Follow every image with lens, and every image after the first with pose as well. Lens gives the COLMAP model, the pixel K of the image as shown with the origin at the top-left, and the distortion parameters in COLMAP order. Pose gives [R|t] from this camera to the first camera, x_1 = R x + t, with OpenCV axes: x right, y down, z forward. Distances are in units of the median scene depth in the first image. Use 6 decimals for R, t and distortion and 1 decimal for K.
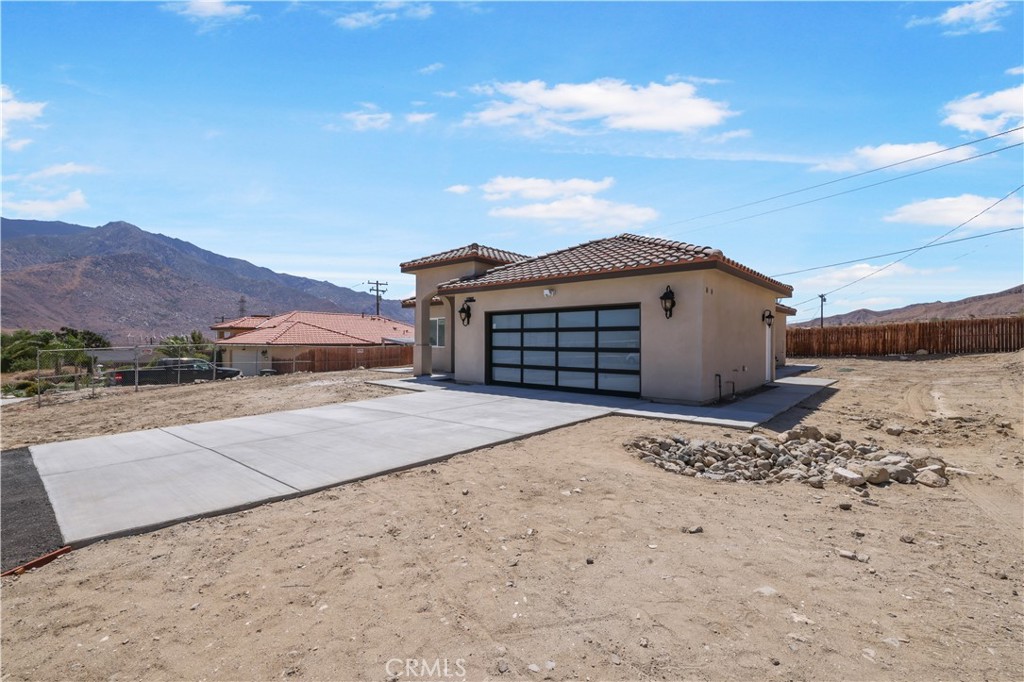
lens RADIAL K [[448.9, 0, 512.0], [0, 448.9, 341.0], [0, 0, 1]] dist [0.002448, 0.000142]
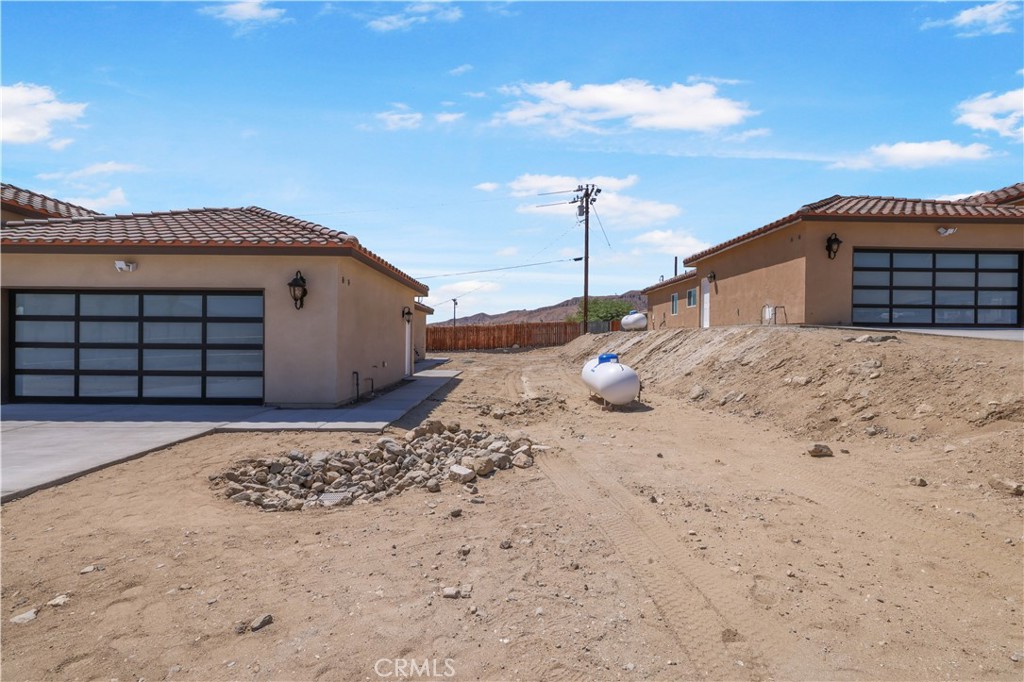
lens RADIAL K [[448.9, 0, 512.0], [0, 448.9, 341.0], [0, 0, 1]] dist [0.002448, 0.000142]
pose [[0.744681, 0.000556, 0.667421, 0.114531], [-0.006465, 0.999959, 0.006380, 0.003132], [-0.667390, -0.009066, 0.744653, 0.129764]]
